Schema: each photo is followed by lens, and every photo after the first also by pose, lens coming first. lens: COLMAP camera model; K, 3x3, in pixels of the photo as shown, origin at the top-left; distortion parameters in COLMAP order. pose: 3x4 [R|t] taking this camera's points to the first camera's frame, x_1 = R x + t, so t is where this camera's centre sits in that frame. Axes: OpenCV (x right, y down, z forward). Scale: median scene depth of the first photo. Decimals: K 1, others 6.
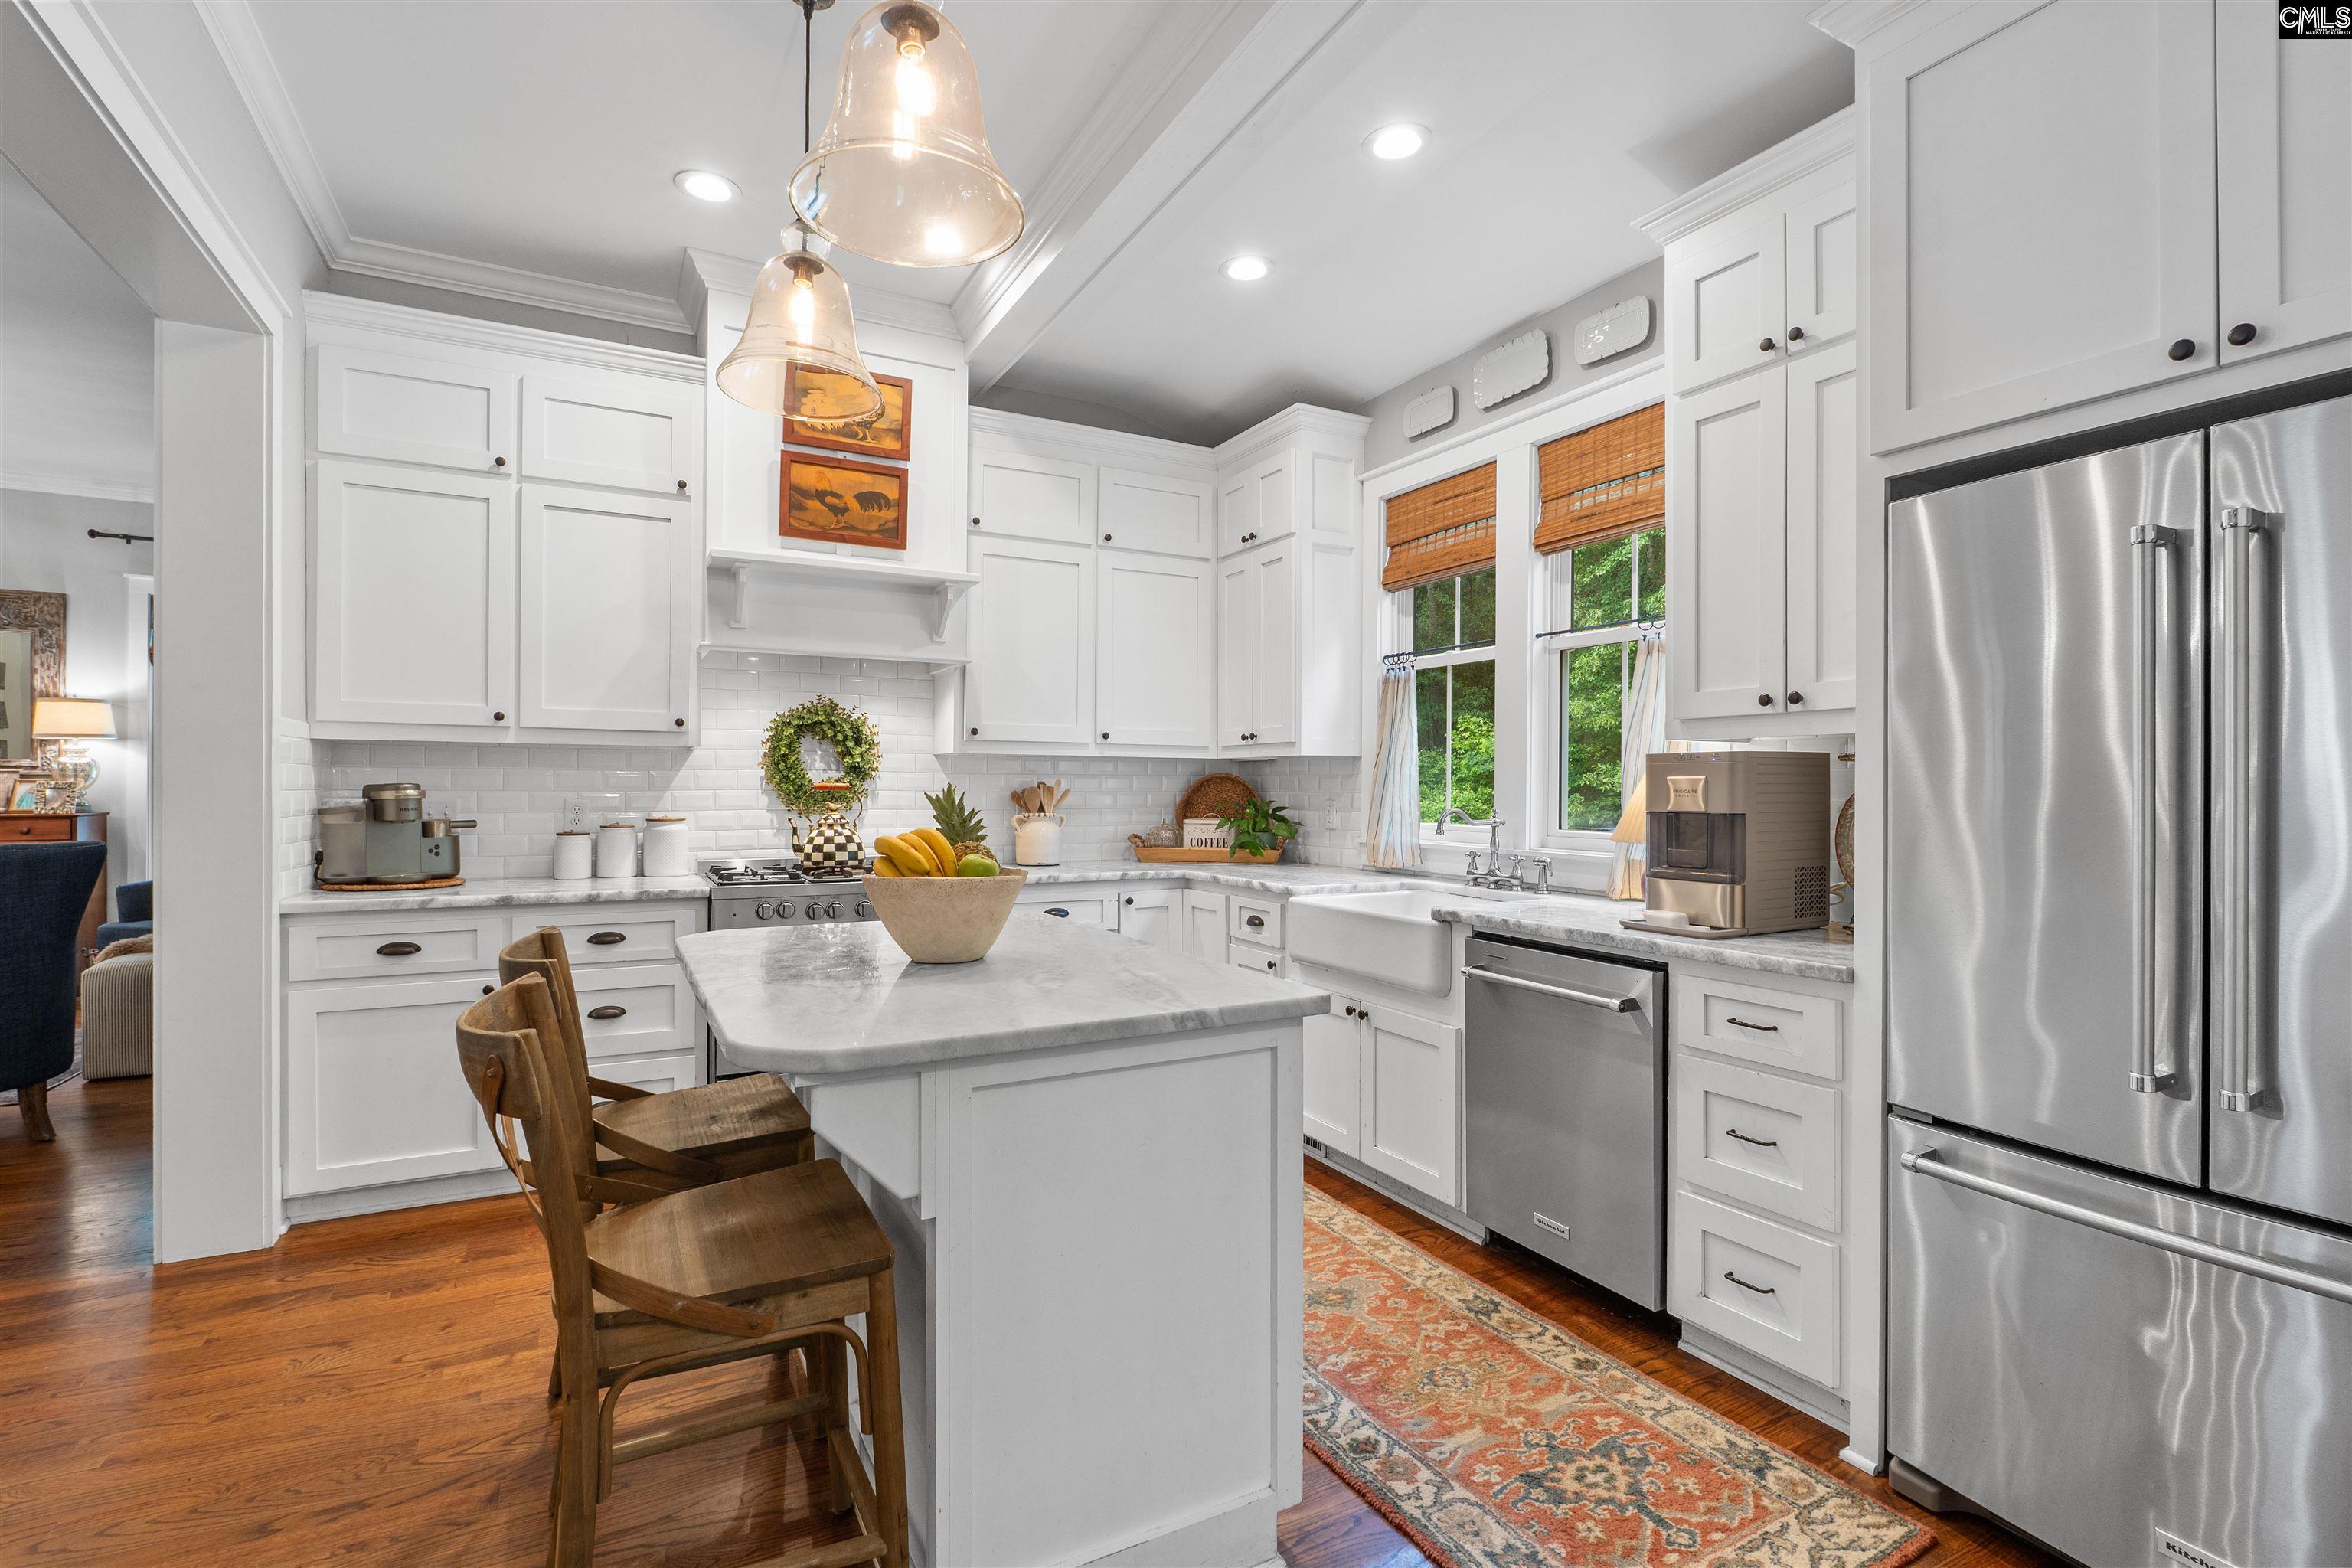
lens RADIAL K [[1090.9, 0, 1169.6], [0, 1090.9, 793.4], [0, 0, 1]] dist [-0.004479, -0.000304]
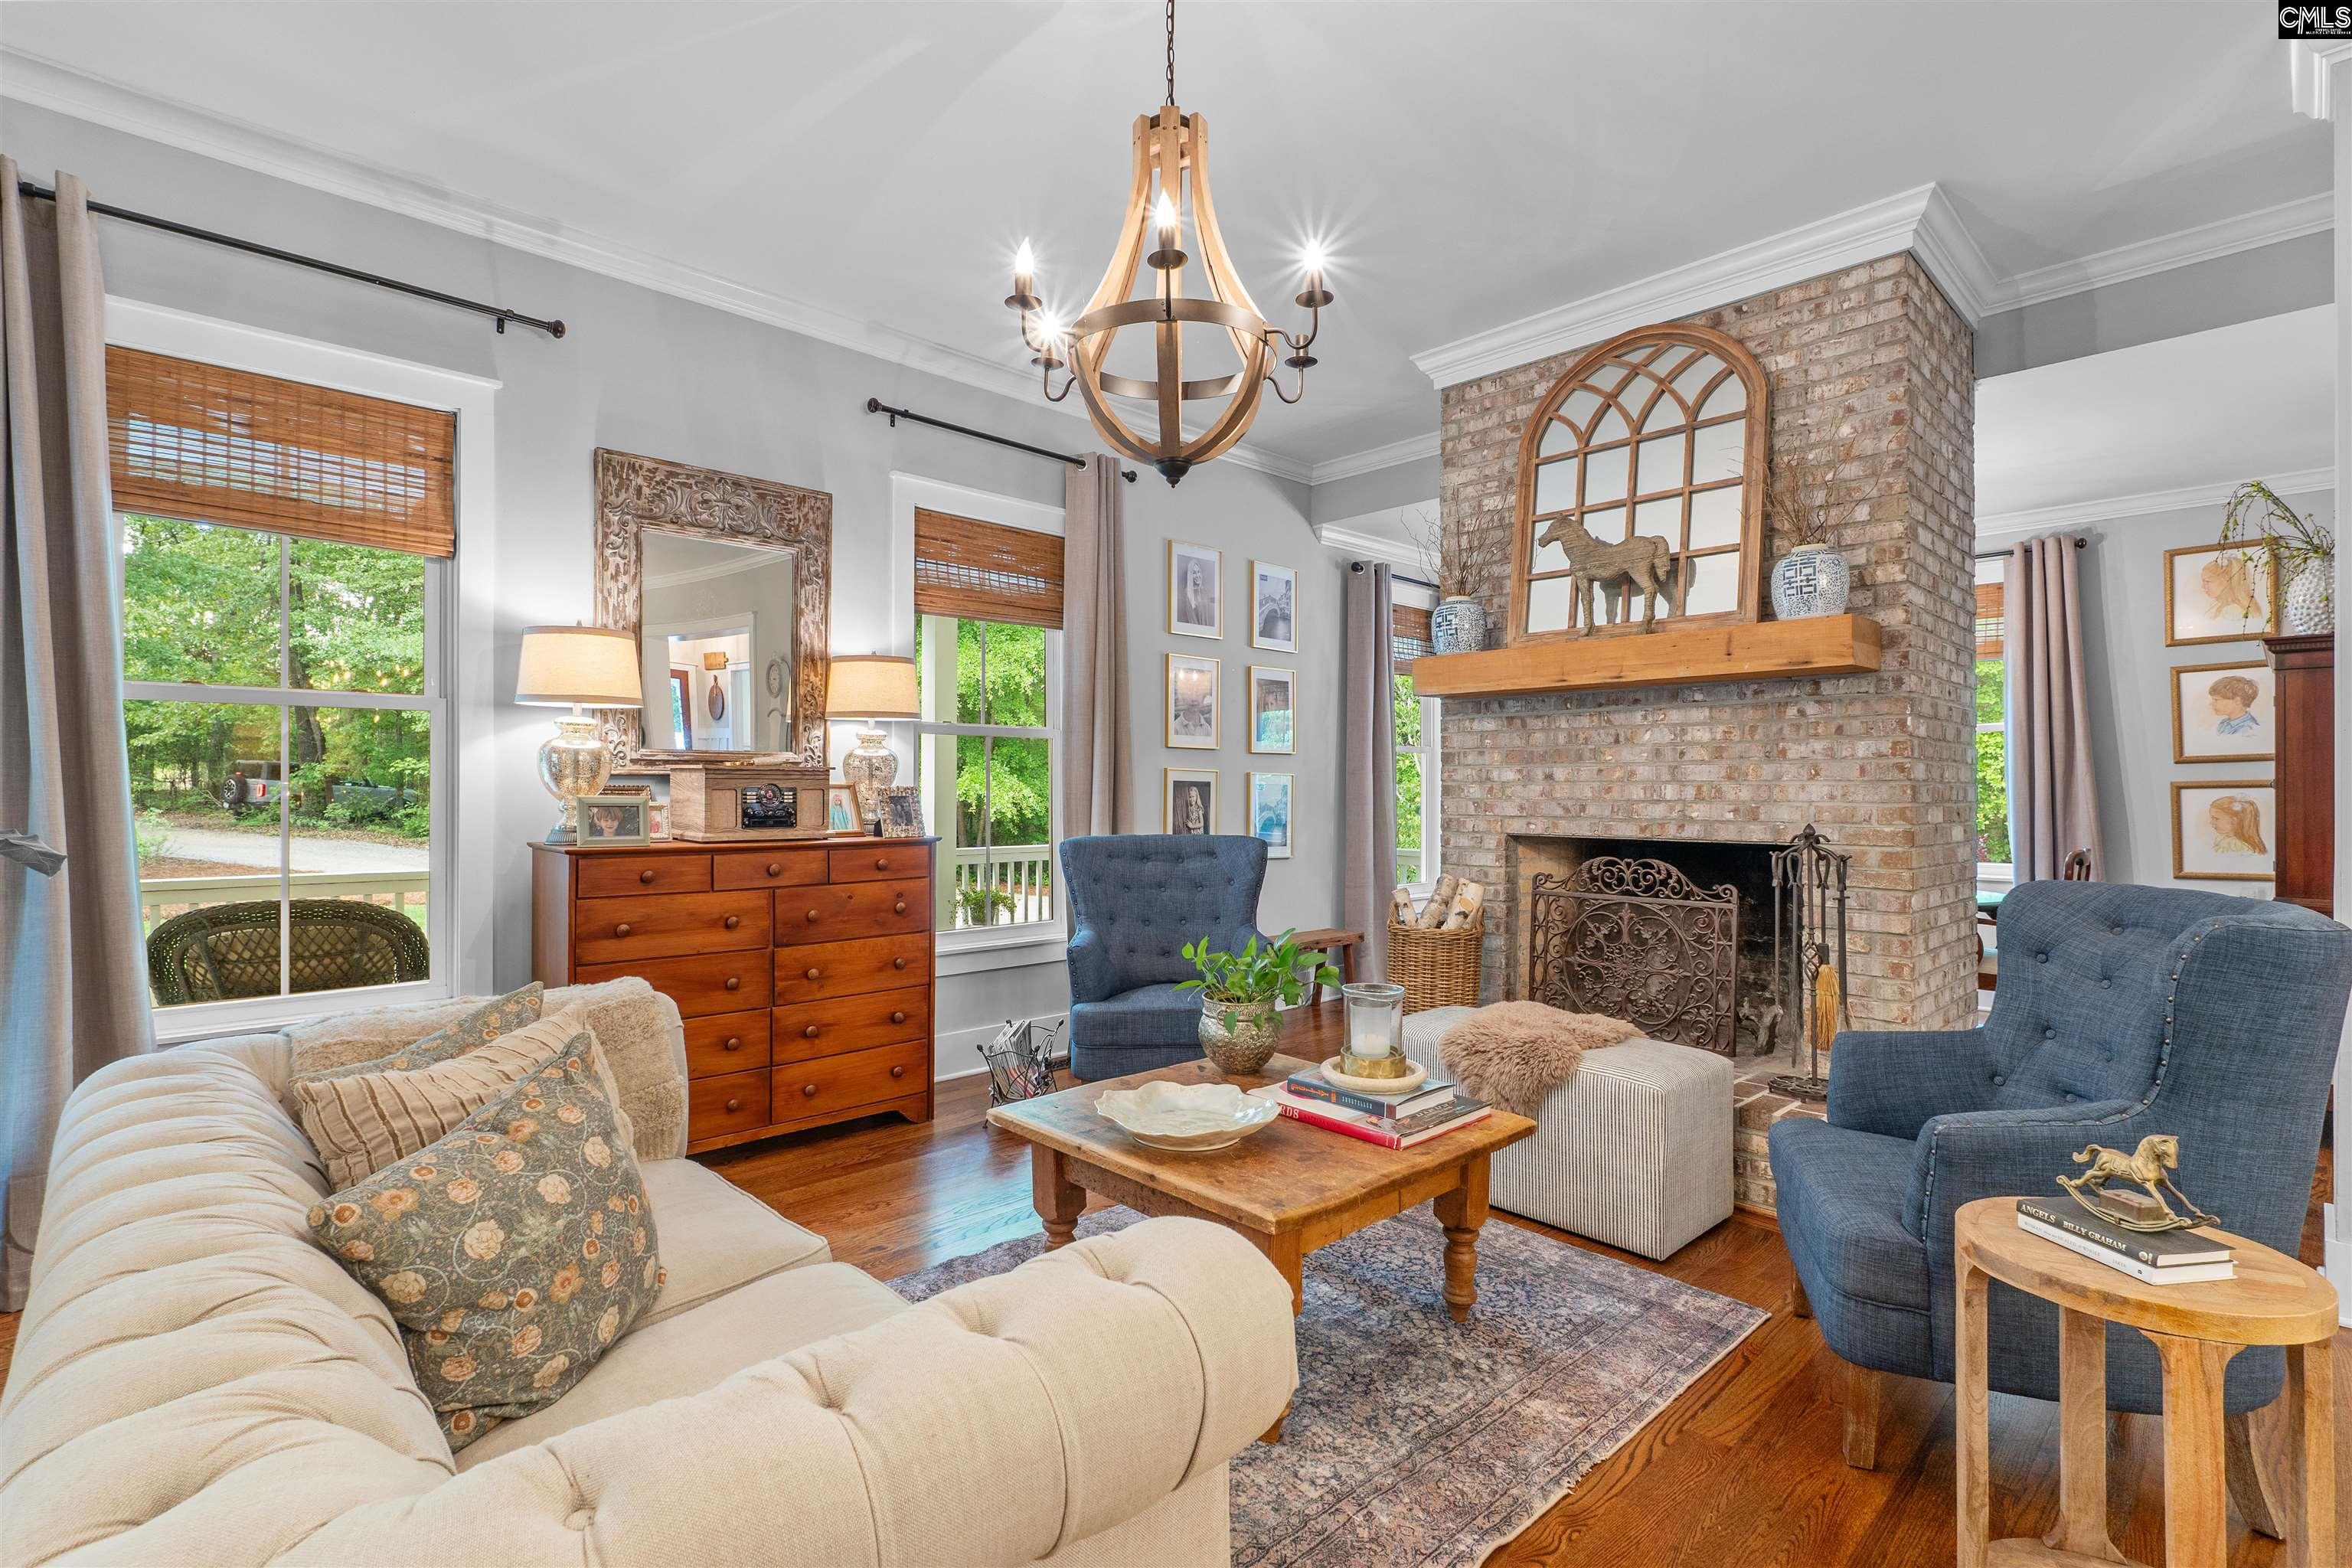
lens RADIAL K [[1085.6, 0, 1176.0], [0, 1085.6, 784.0], [0, 0, 1]] dist [-0.022204, 0.018668]
pose [[0.963773, -0.004776, 0.266682, -1.695893], [0.006607, 0.999960, -0.005968, -0.012432], [-0.266643, 0.007514, 0.963766, 0.561523]]
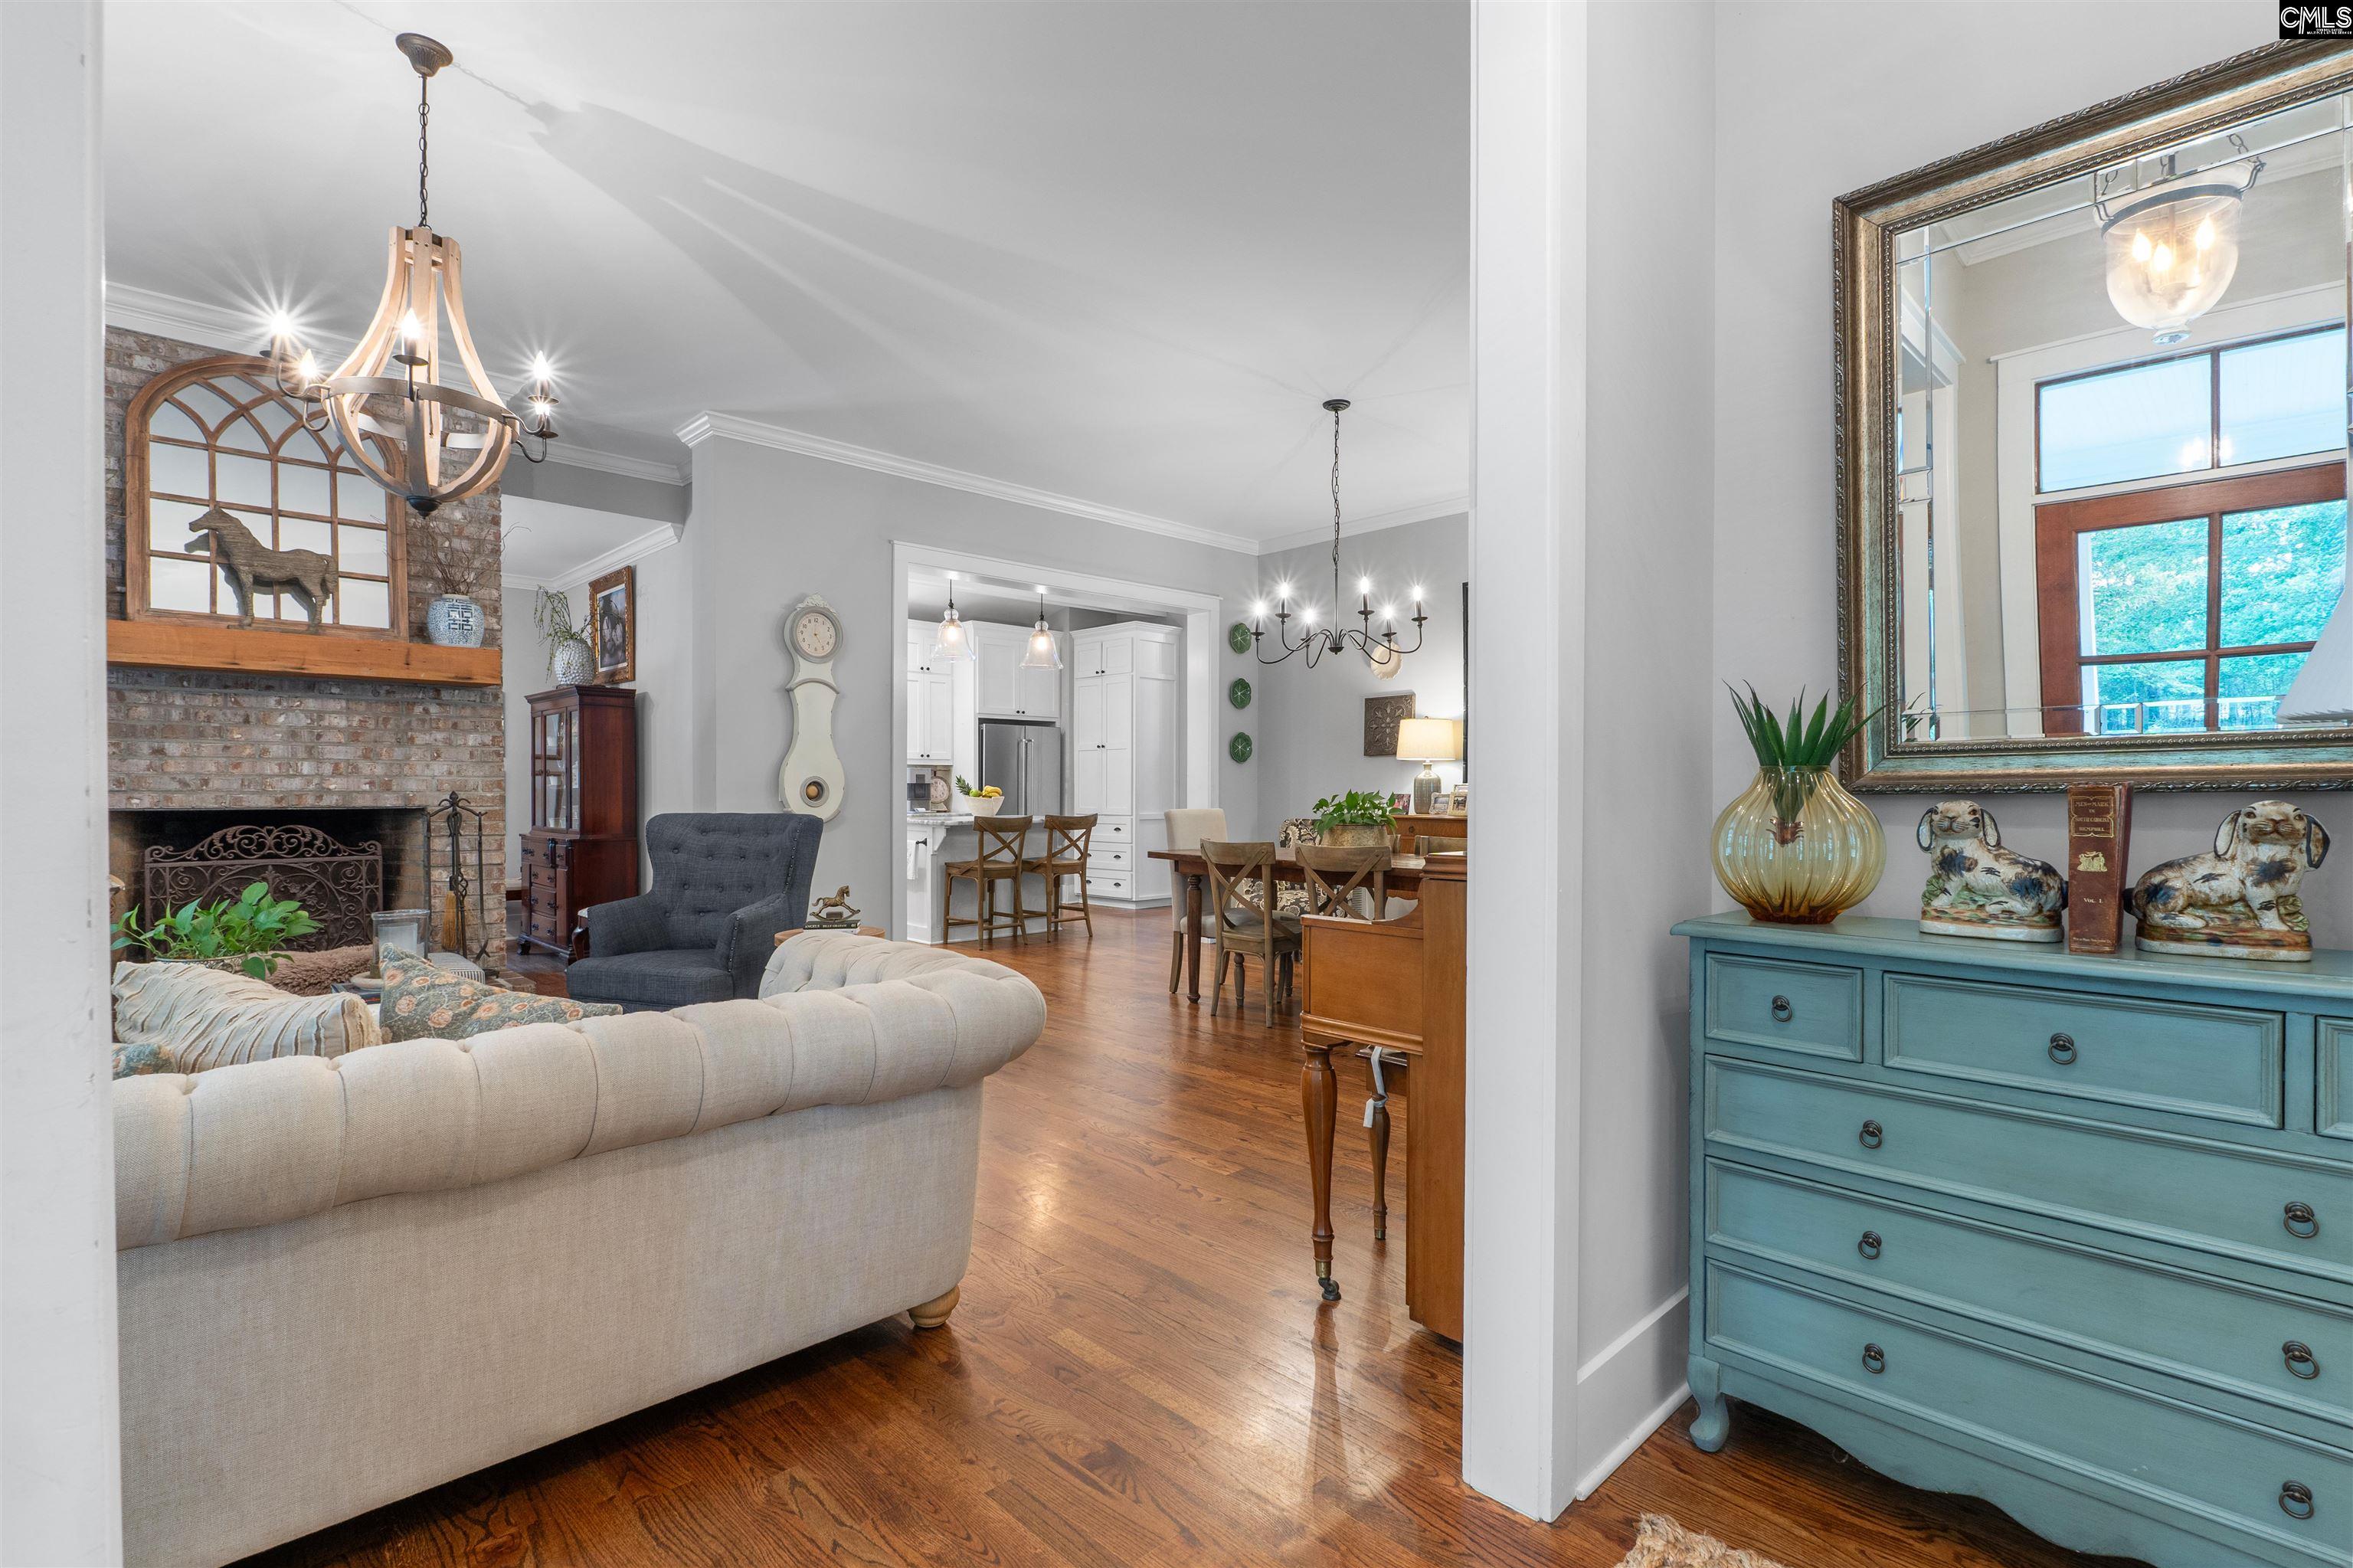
lens RADIAL K [[1080.4, 0, 1170.3], [0, 1080.4, 803.8], [0, 0, 1]] dist [-0.004797, -0.001138]
pose [[-0.281331, -0.020613, 0.959389, -2.394585], [-0.000652, 0.999773, 0.021289, 0.005702], [-0.959611, 0.005363, -0.281281, 0.830040]]
